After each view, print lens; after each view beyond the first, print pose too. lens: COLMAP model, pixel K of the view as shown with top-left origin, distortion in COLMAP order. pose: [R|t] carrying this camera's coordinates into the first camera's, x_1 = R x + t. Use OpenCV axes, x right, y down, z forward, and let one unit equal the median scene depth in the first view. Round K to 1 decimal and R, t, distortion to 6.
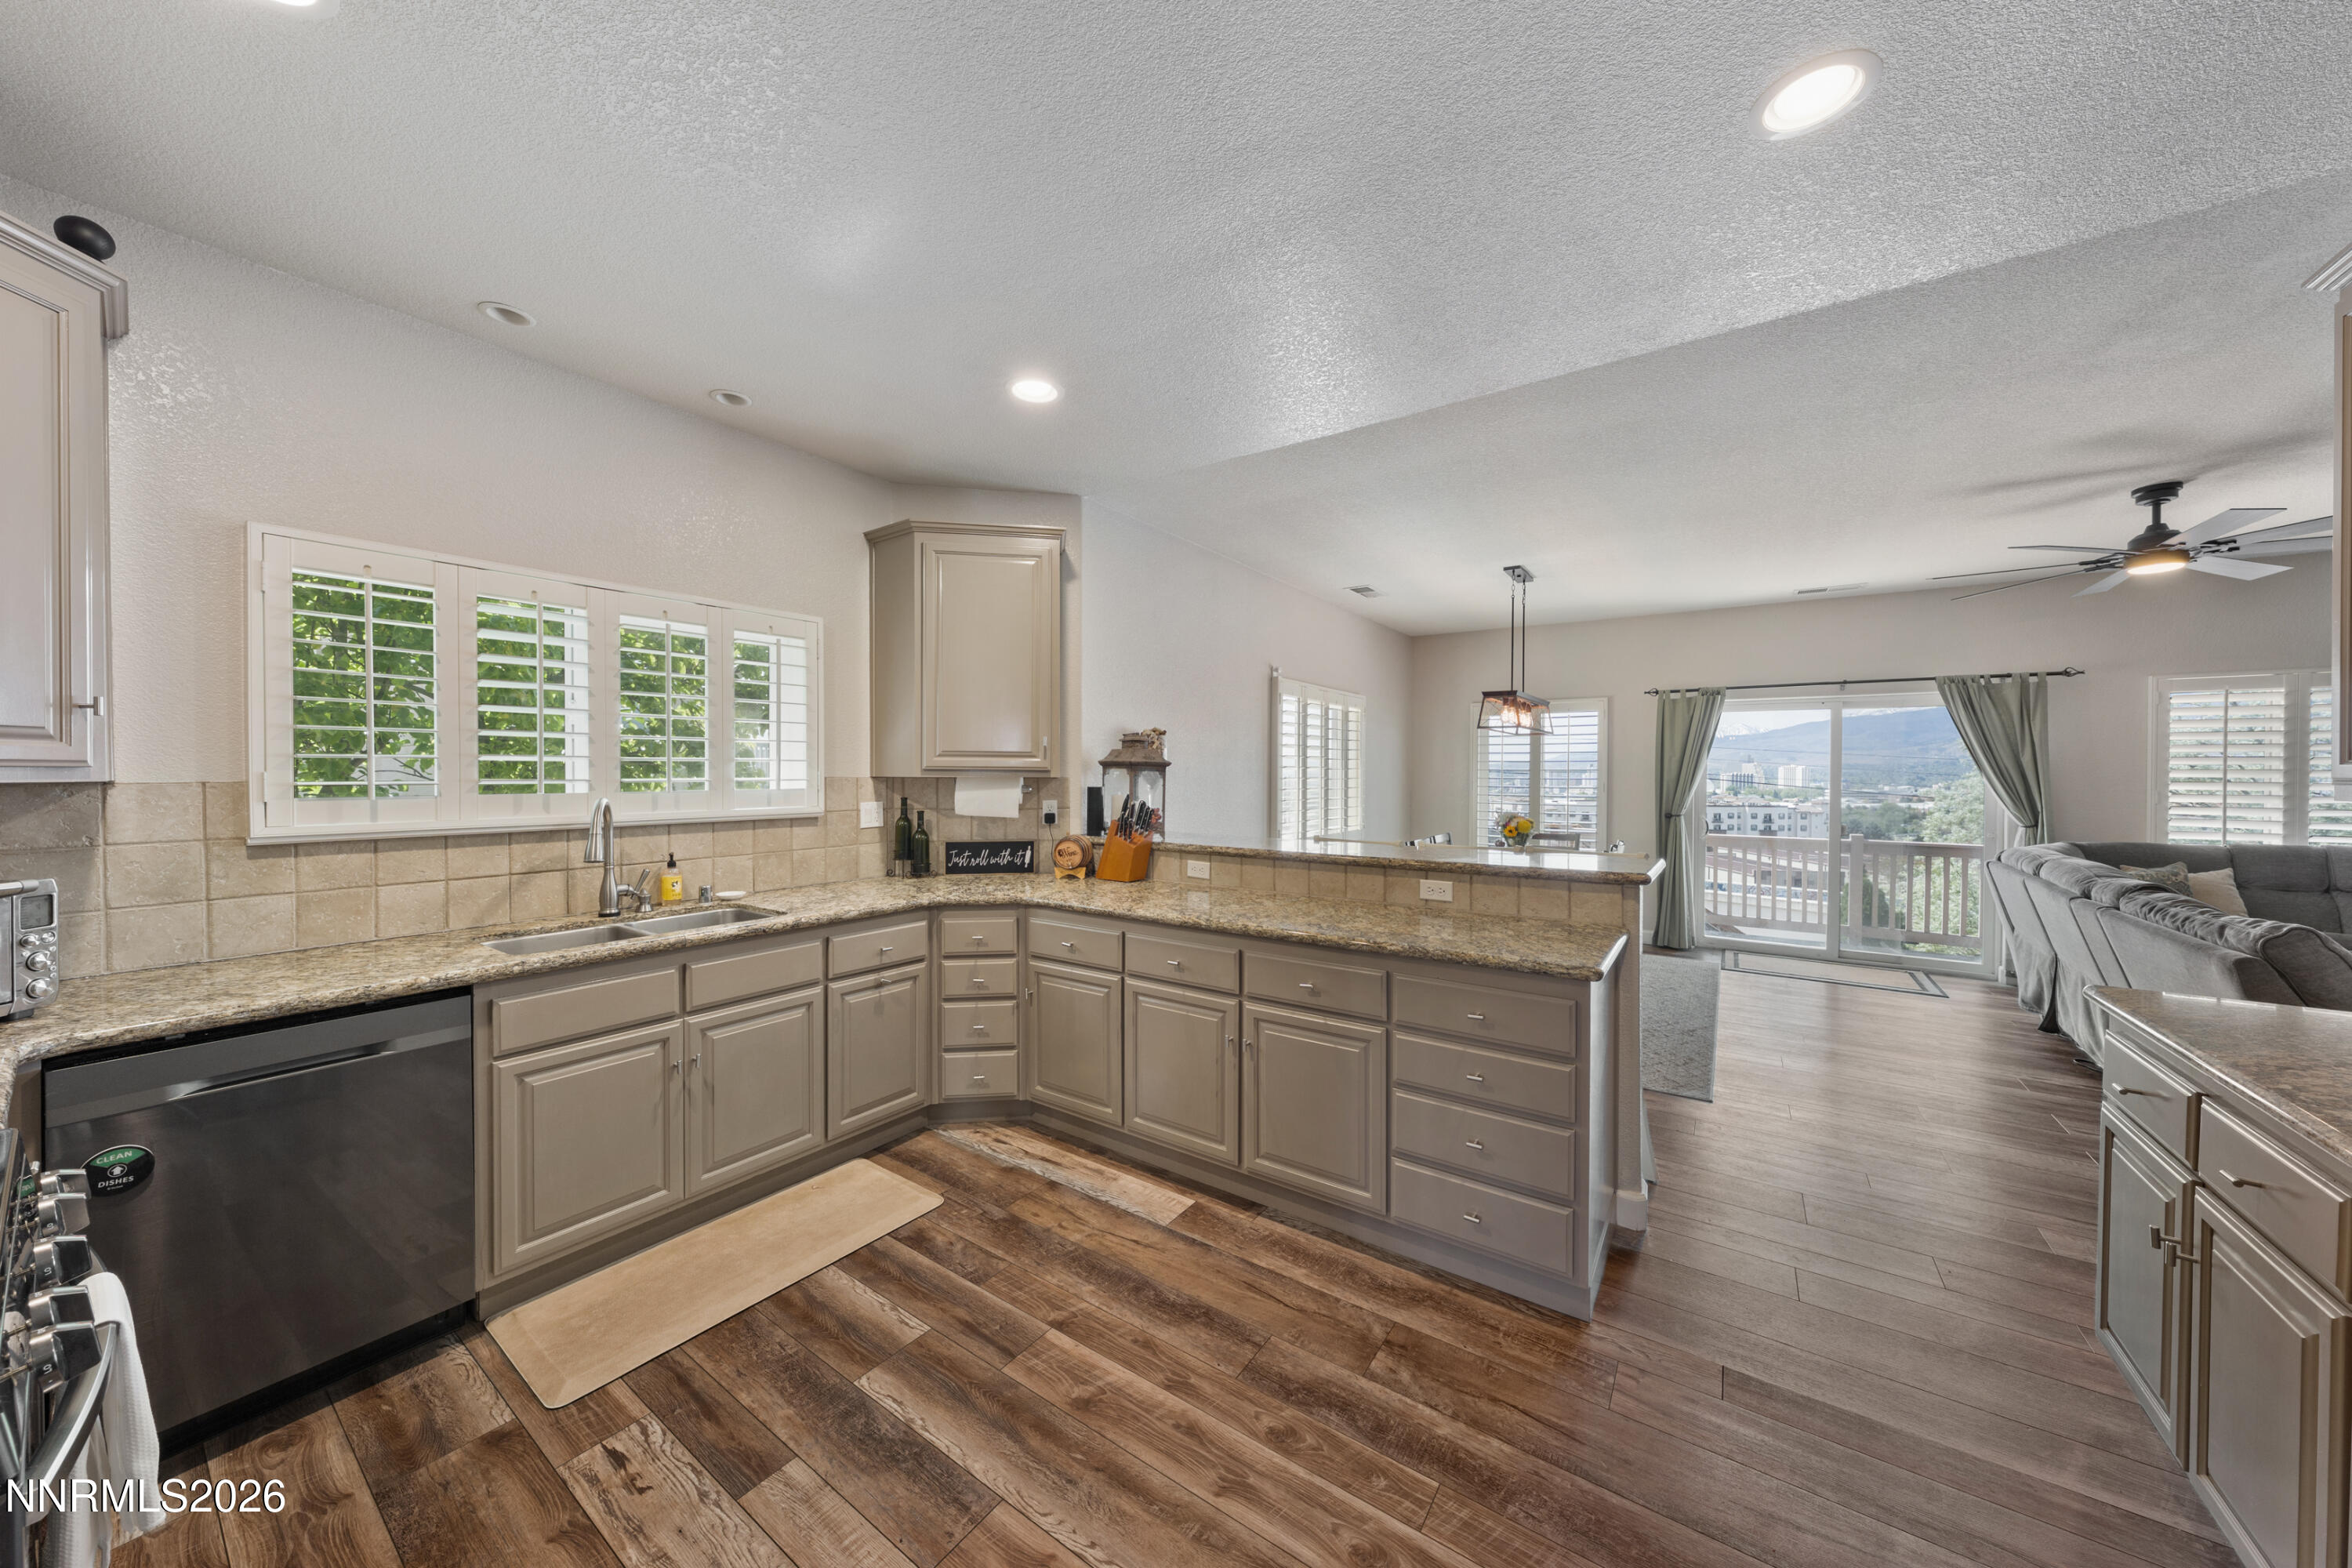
lens RADIAL K [[799.4, 0, 1158.3], [0, 799.4, 775.5], [0, 0, 1]] dist [-0.000365, -0.000001]
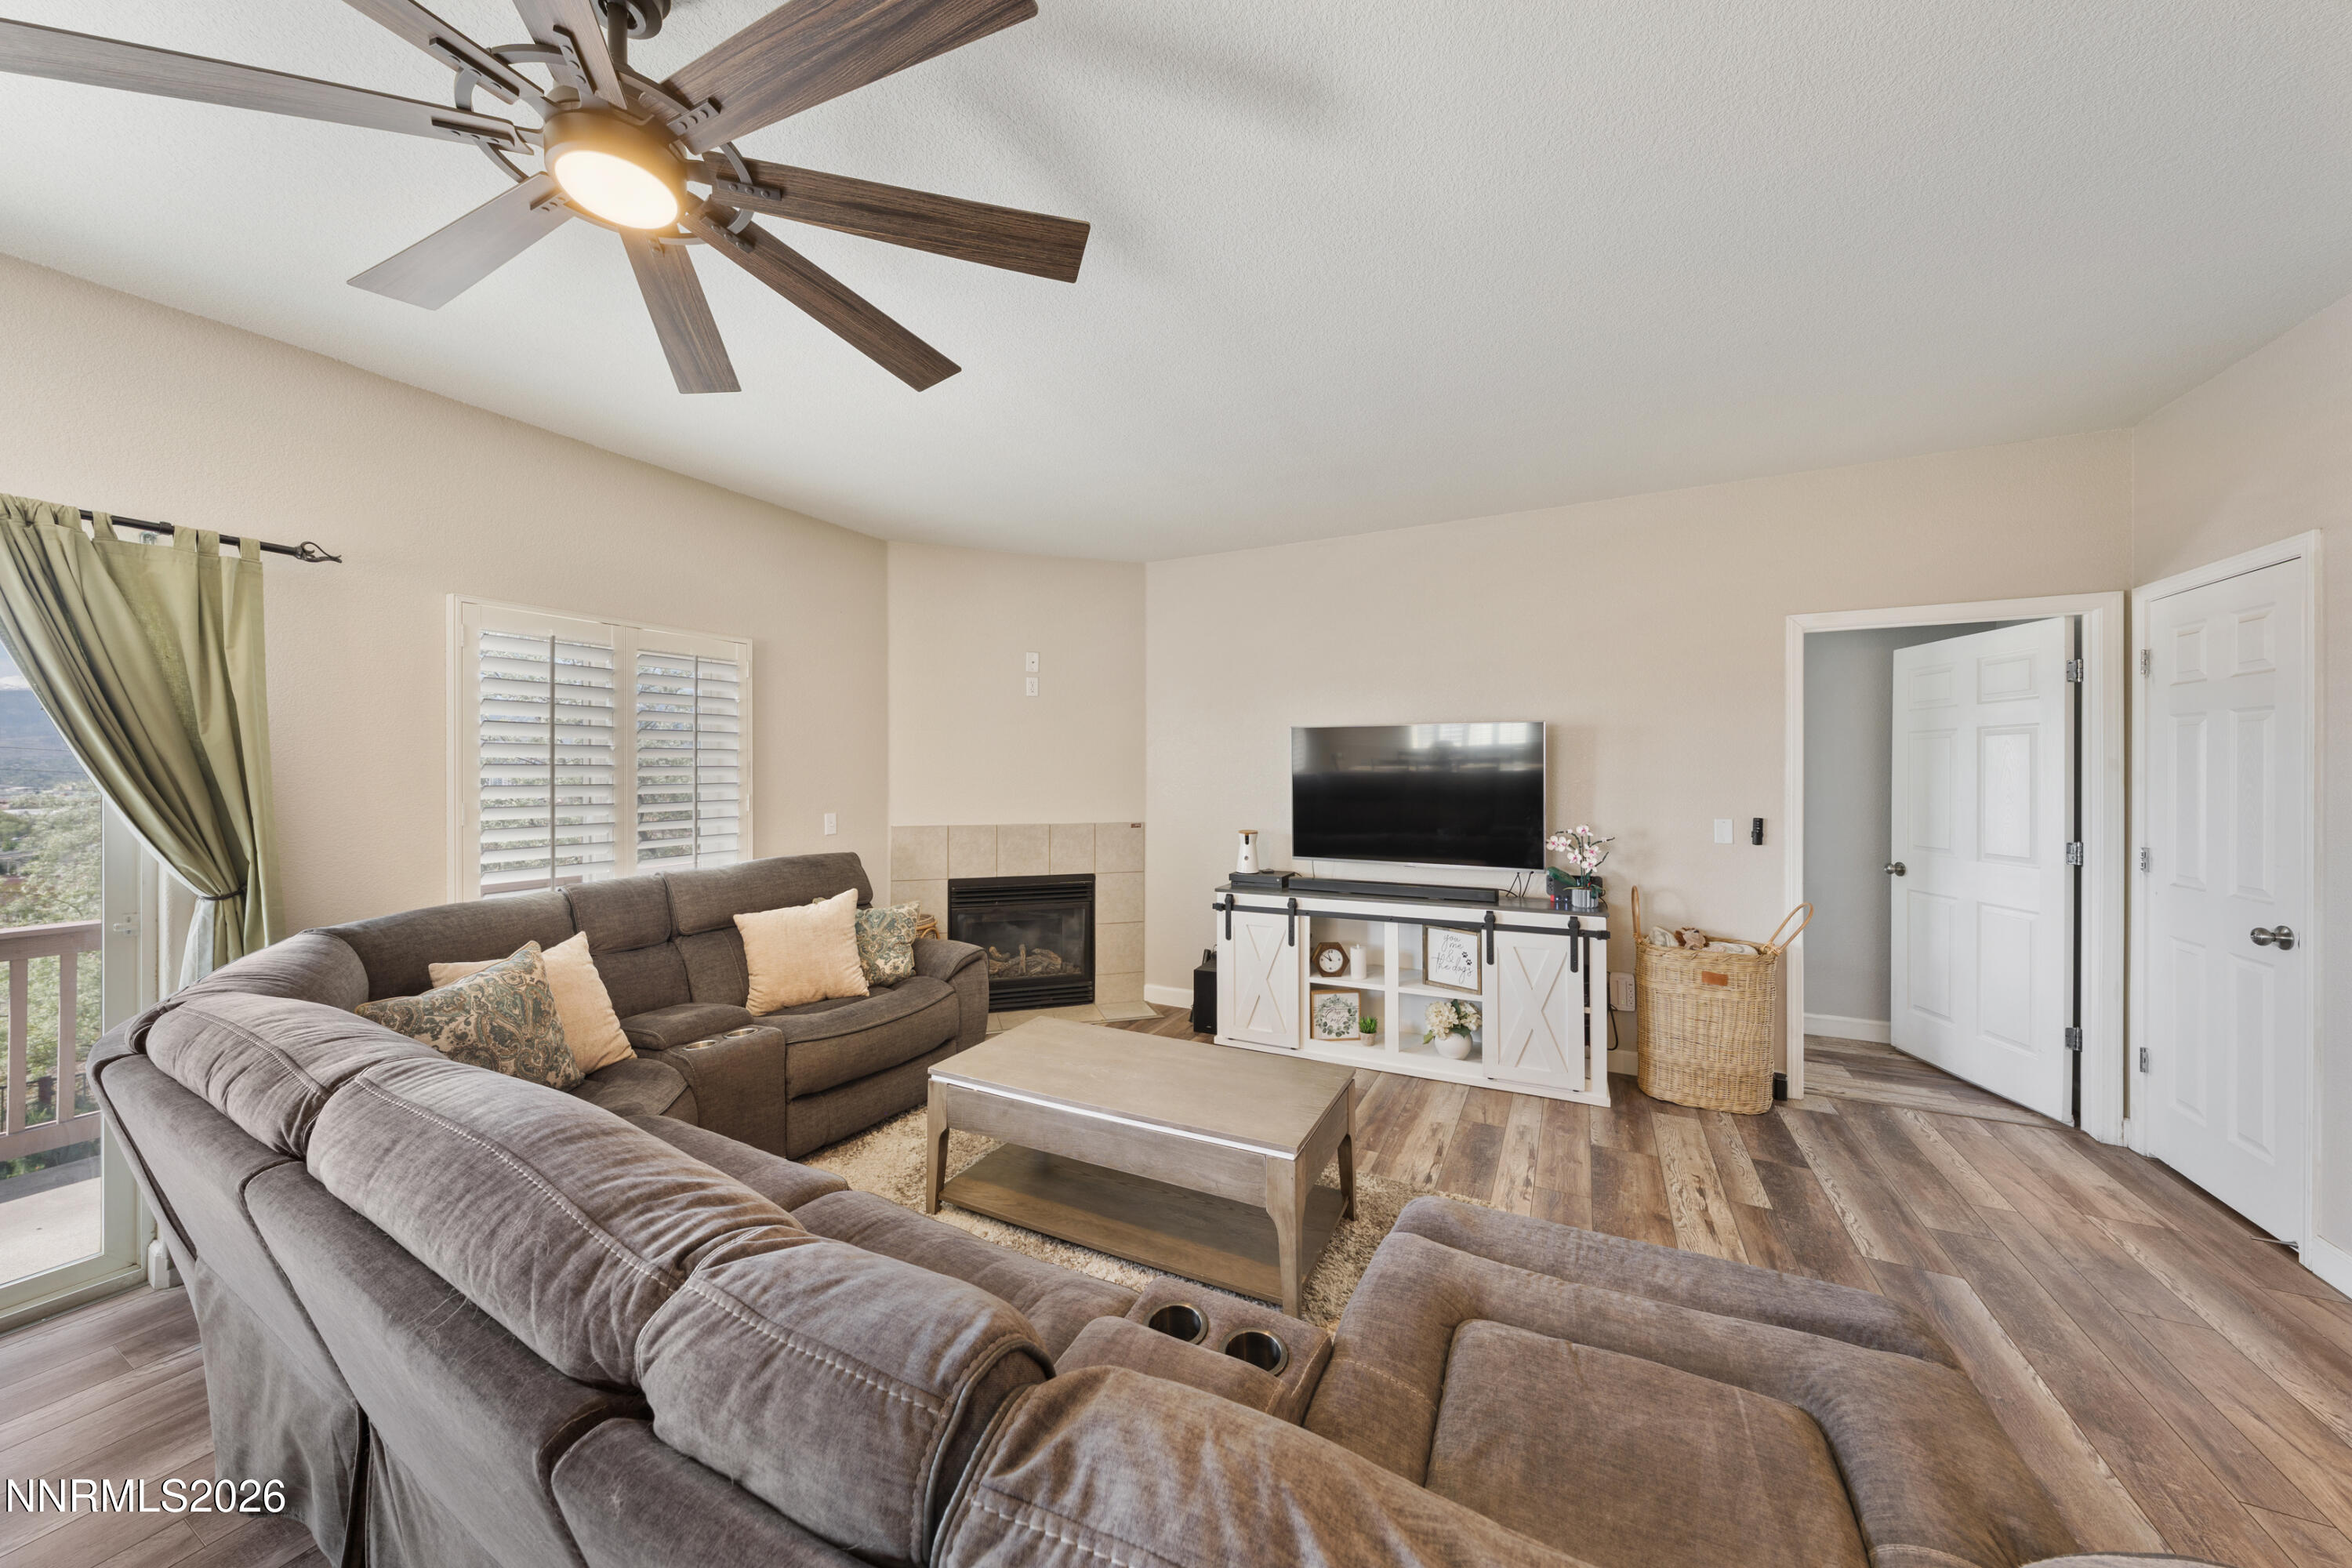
lens RADIAL K [[799.4, 0, 1165.4], [0, 799.4, 771.6], [0, 0, 1]] dist [-0.000365, -0.000001]
pose [[-0.143384, -0.005083, 0.989654, 0.640950], [0.007513, 0.999952, 0.006225, -0.003409], [-0.989639, 0.008328, -0.143339, 0.605212]]
